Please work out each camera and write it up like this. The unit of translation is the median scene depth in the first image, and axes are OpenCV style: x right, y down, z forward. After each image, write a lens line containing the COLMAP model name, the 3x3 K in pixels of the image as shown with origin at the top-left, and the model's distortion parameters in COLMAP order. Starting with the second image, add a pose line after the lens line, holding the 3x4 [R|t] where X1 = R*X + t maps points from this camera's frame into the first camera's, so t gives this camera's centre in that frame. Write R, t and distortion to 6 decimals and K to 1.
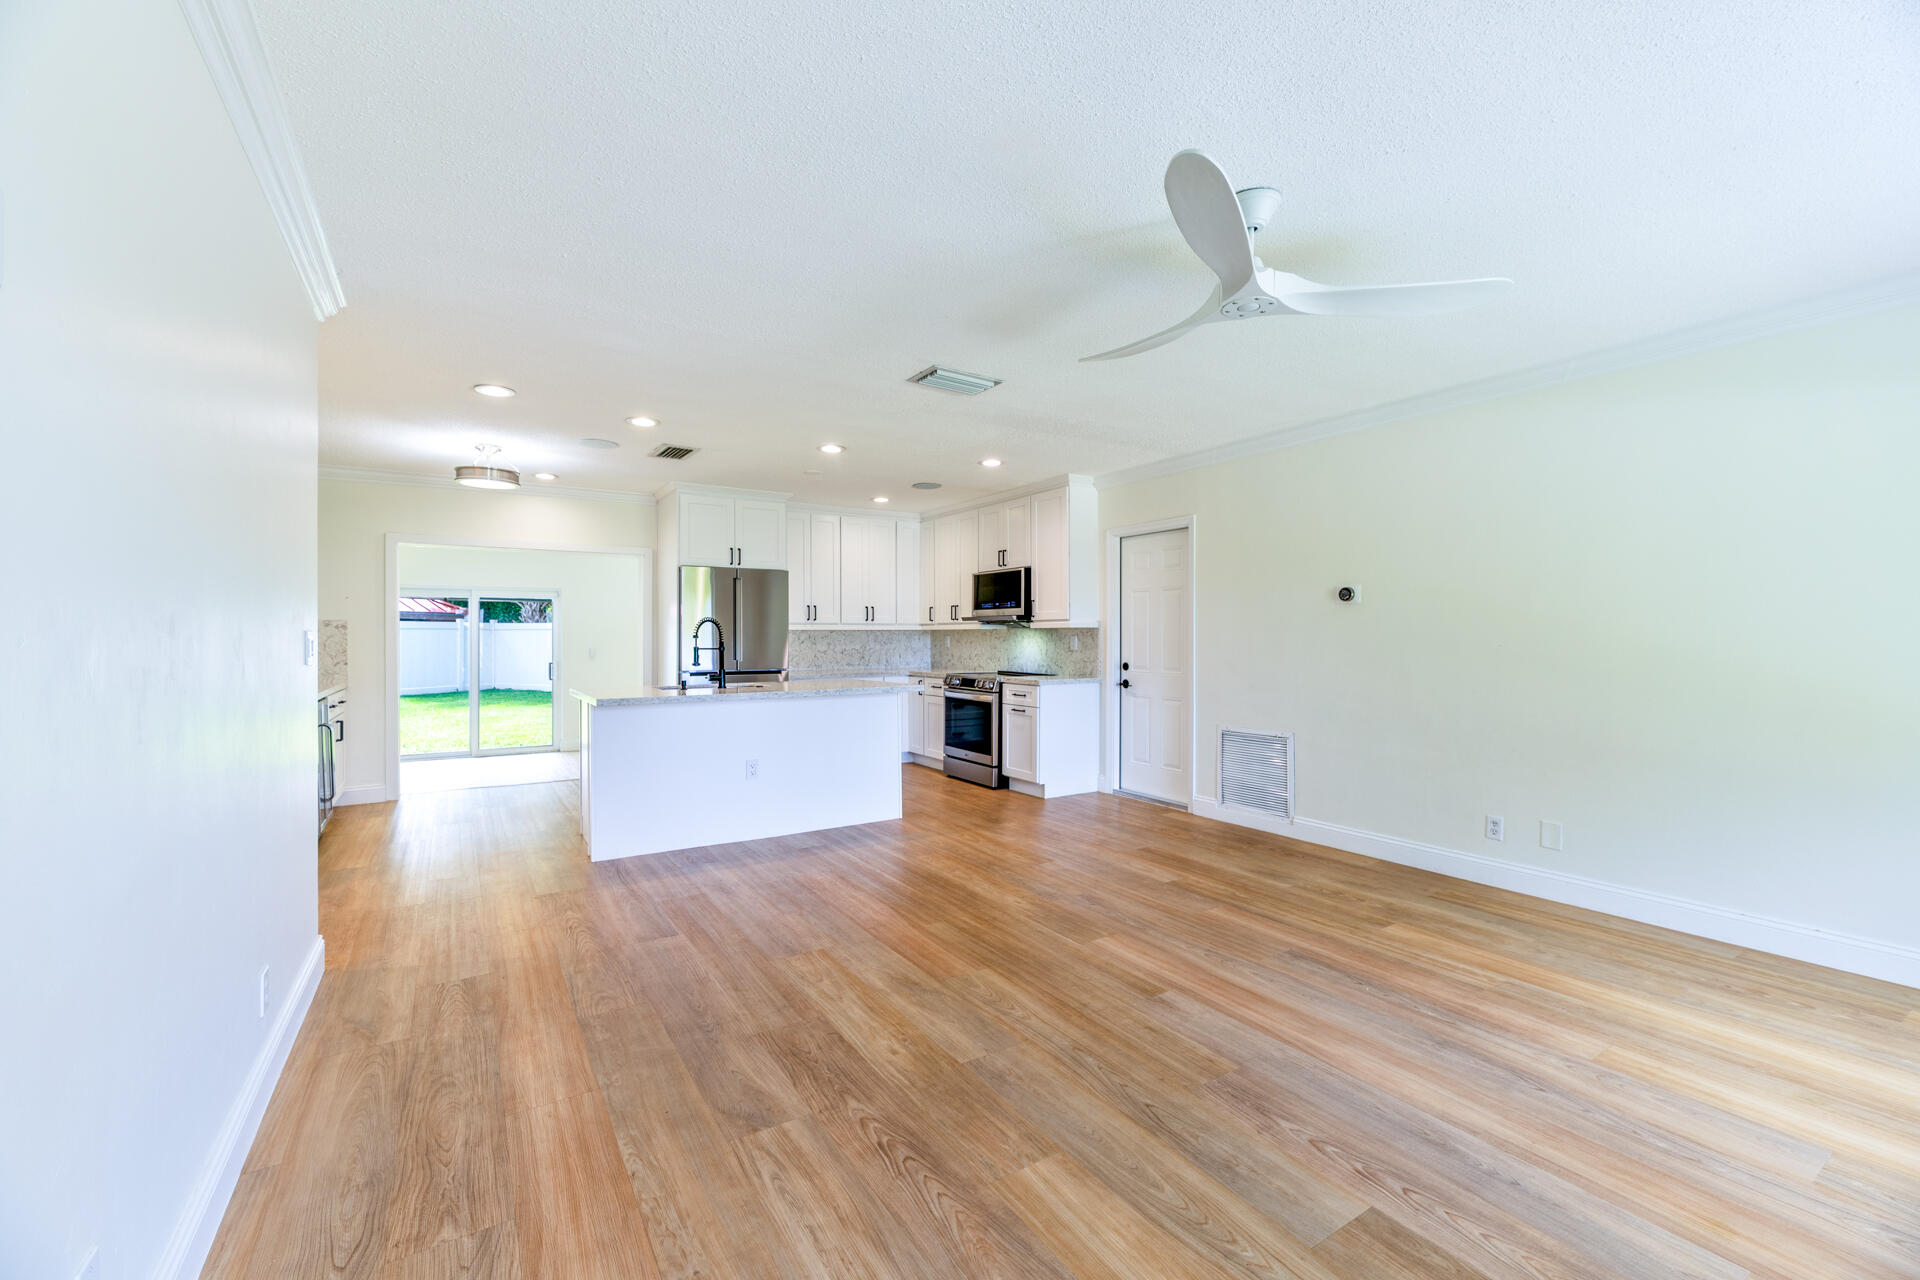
lens RADIAL K [[777.2, 0, 930.4], [0, 777.2, 640.7], [0, 0, 1]] dist [0.002941, 0.000311]
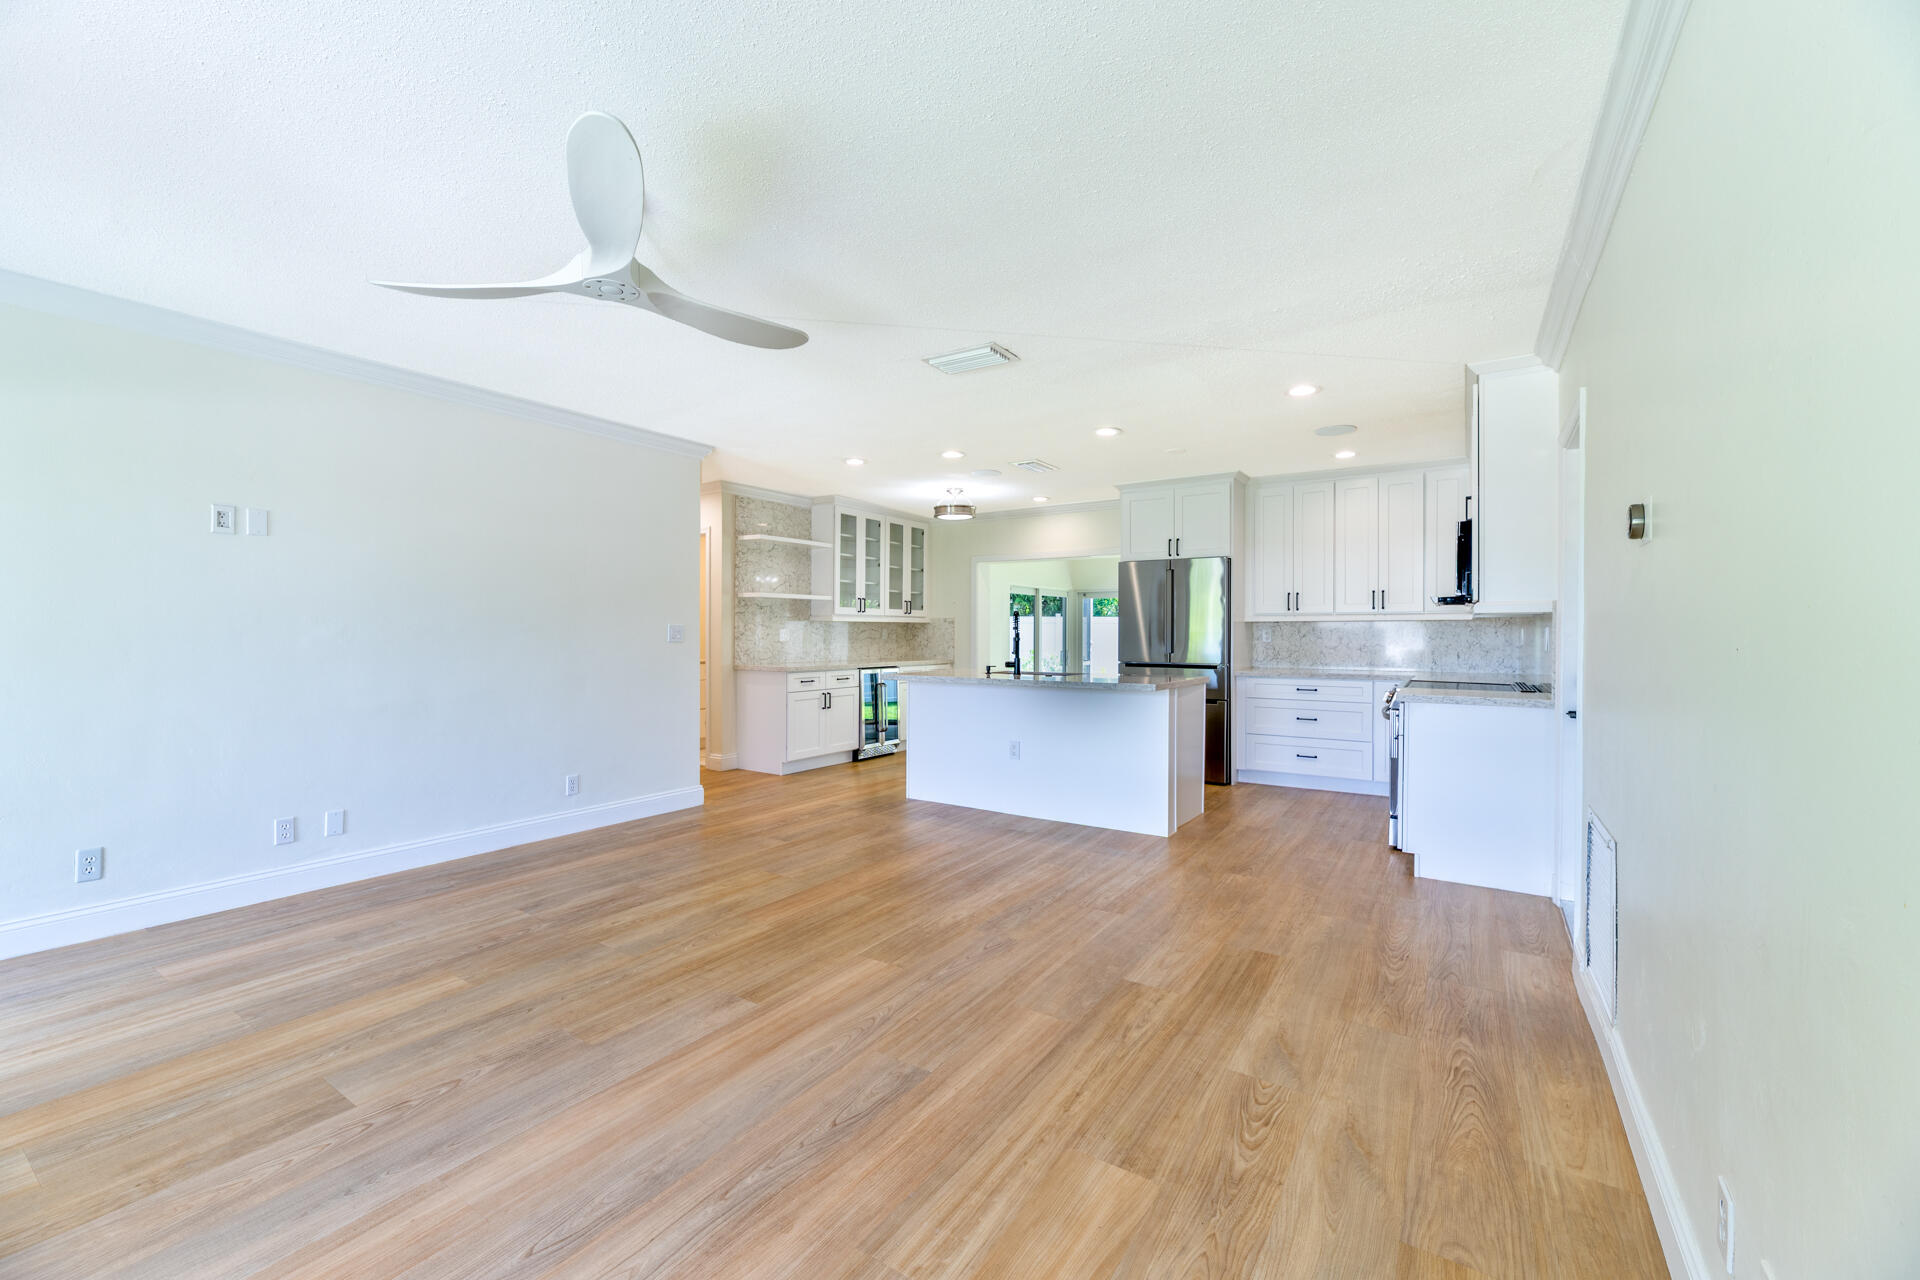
lens RADIAL K [[762.8, 0, 950.3], [0, 762.8, 638.1], [0, 0, 1]] dist [0.002772, 0.000073]
pose [[0.421519, 0.010025, -0.906764, 0.672533], [-0.006801, 0.999946, 0.007893, 0.000854], [0.906794, 0.002840, 0.421565, 0.448521]]
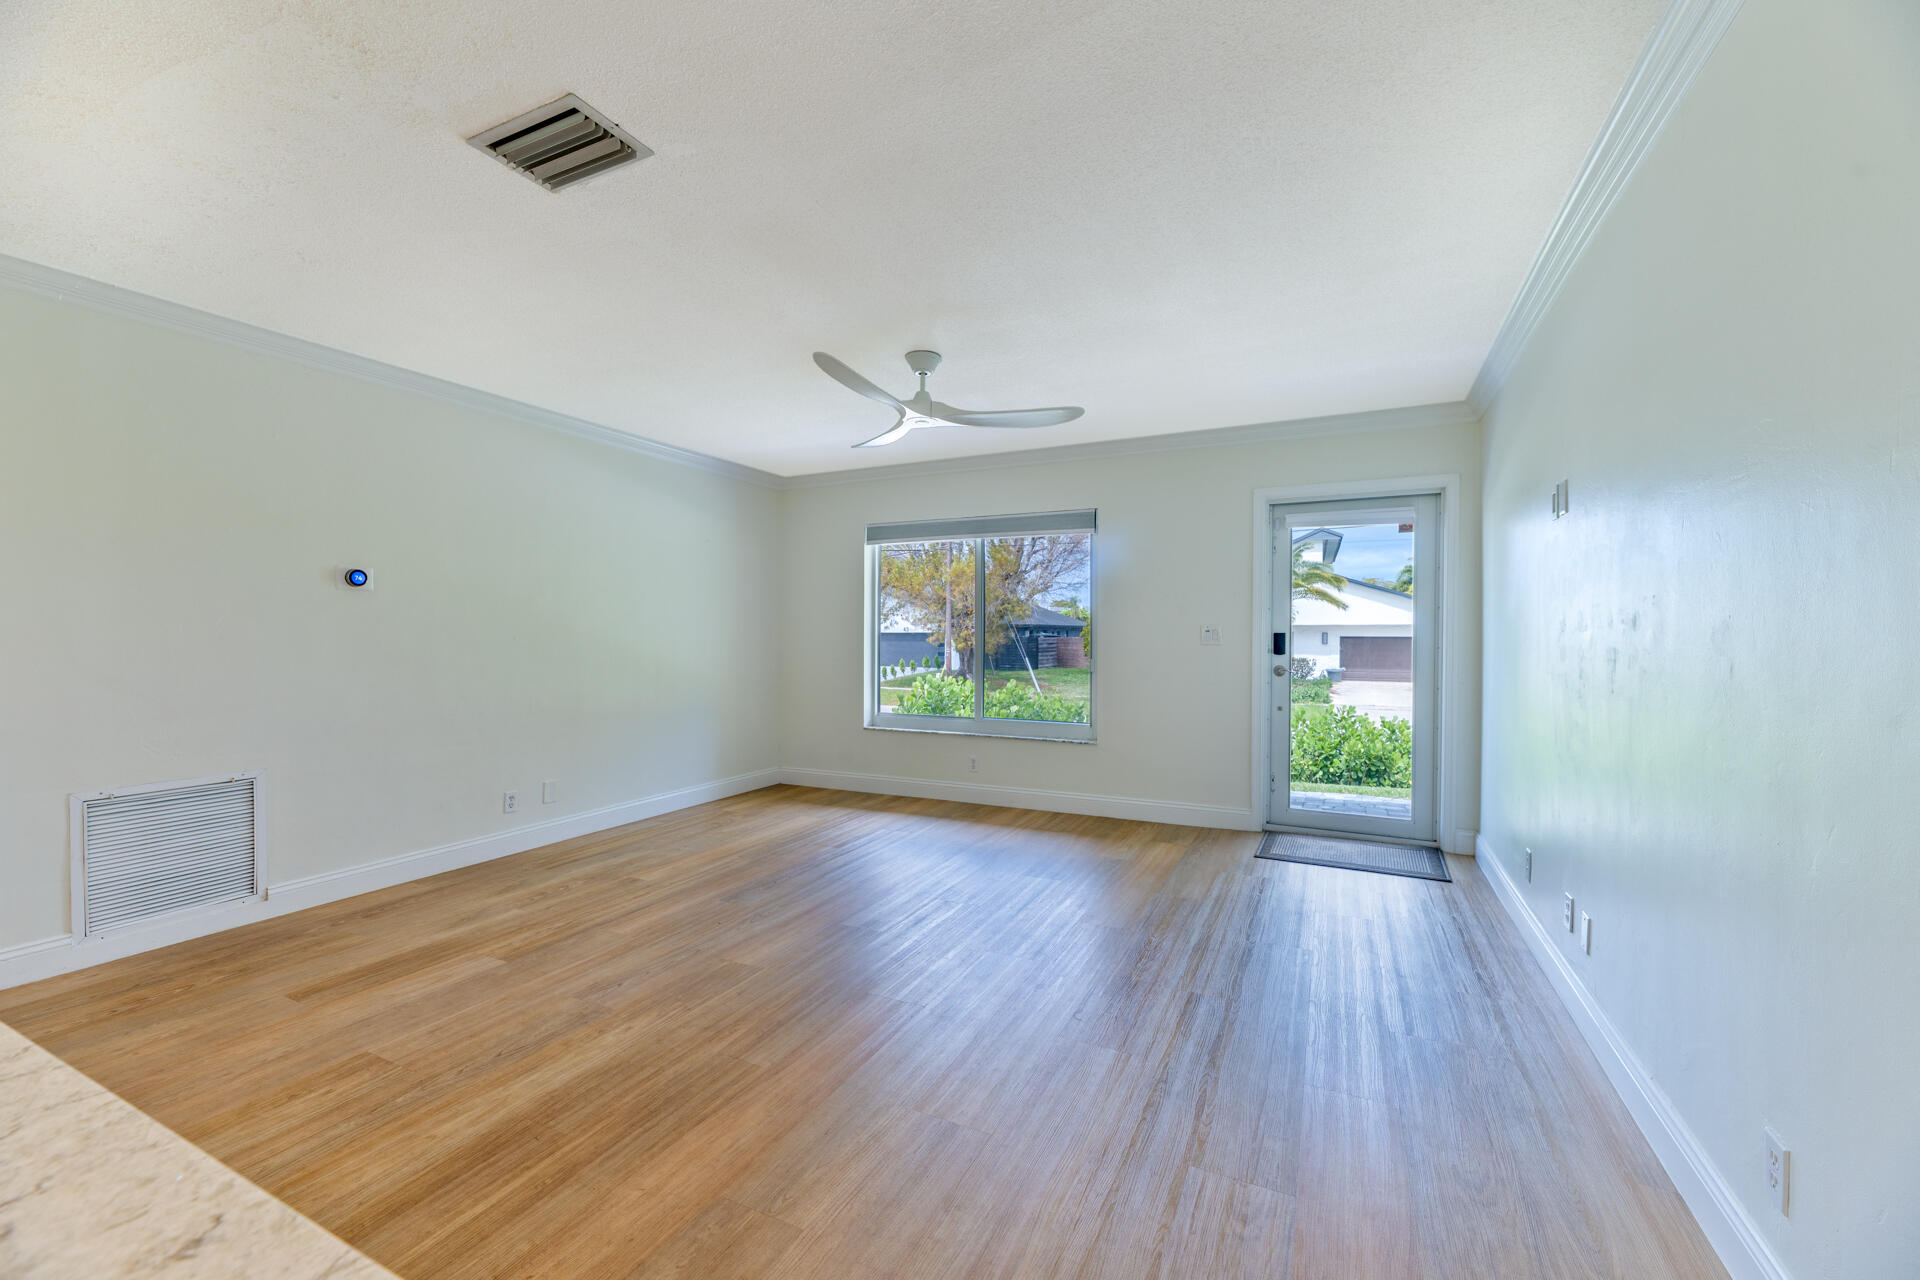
lens RADIAL K [[769.2, 0, 958.7], [0, 769.2, 637.1], [0, 0, 1]] dist [0.003441, -0.000031]
pose [[-0.536998, -0.001146, 0.843583, -0.430752], [0.003355, 0.999988, 0.003494, 0.000876], [-0.843577, 0.004706, -0.536988, 0.811266]]
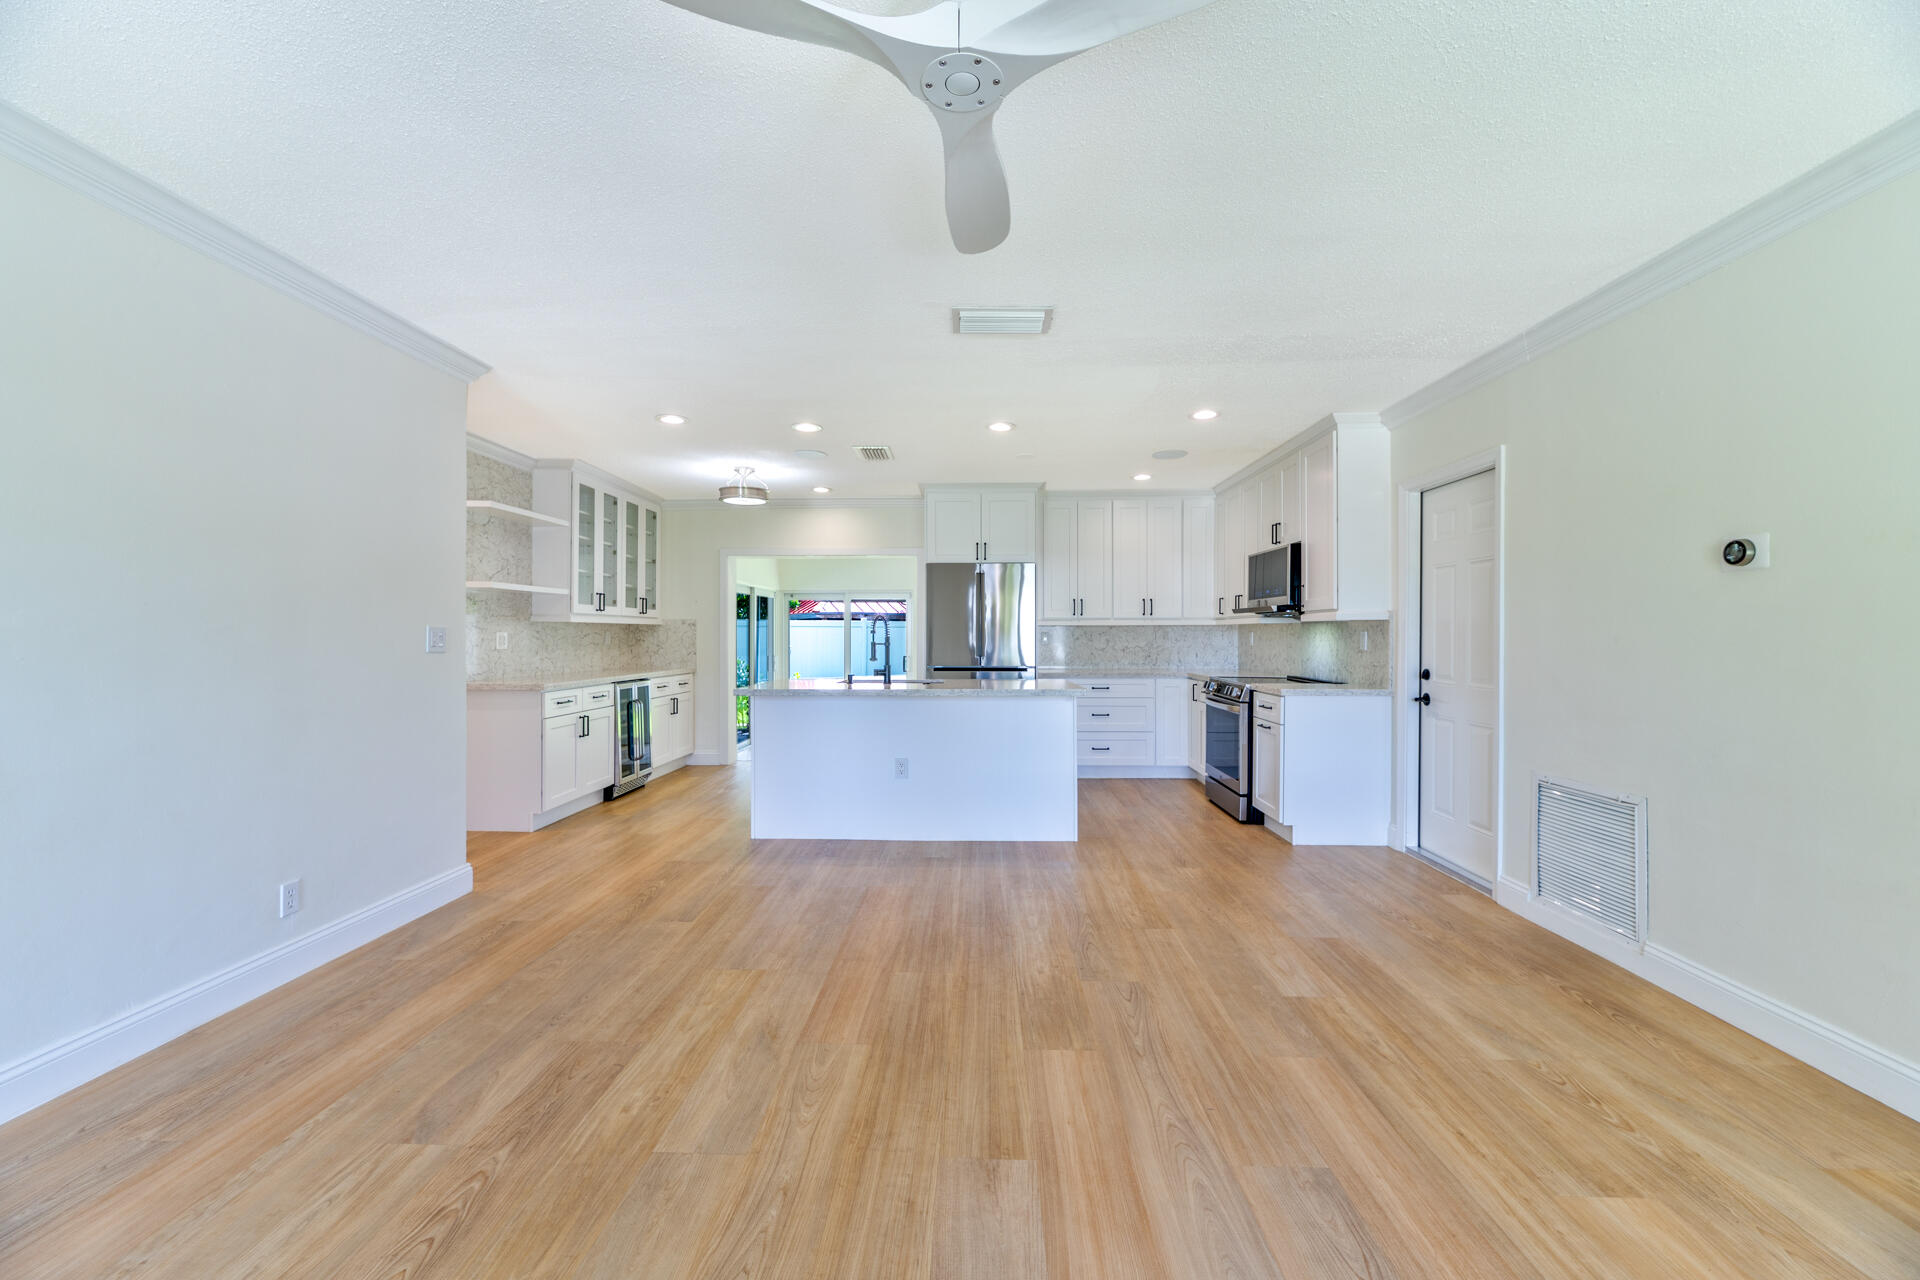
lens RADIAL K [[762.8, 0, 950.3], [0, 762.8, 638.1], [0, 0, 1]] dist [0.002772, 0.000073]
pose [[0.833780, 0.004165, -0.552081, 0.334141], [-0.004133, 0.999991, 0.001303, 0.001203], [0.552081, 0.001195, 0.833790, 0.227469]]
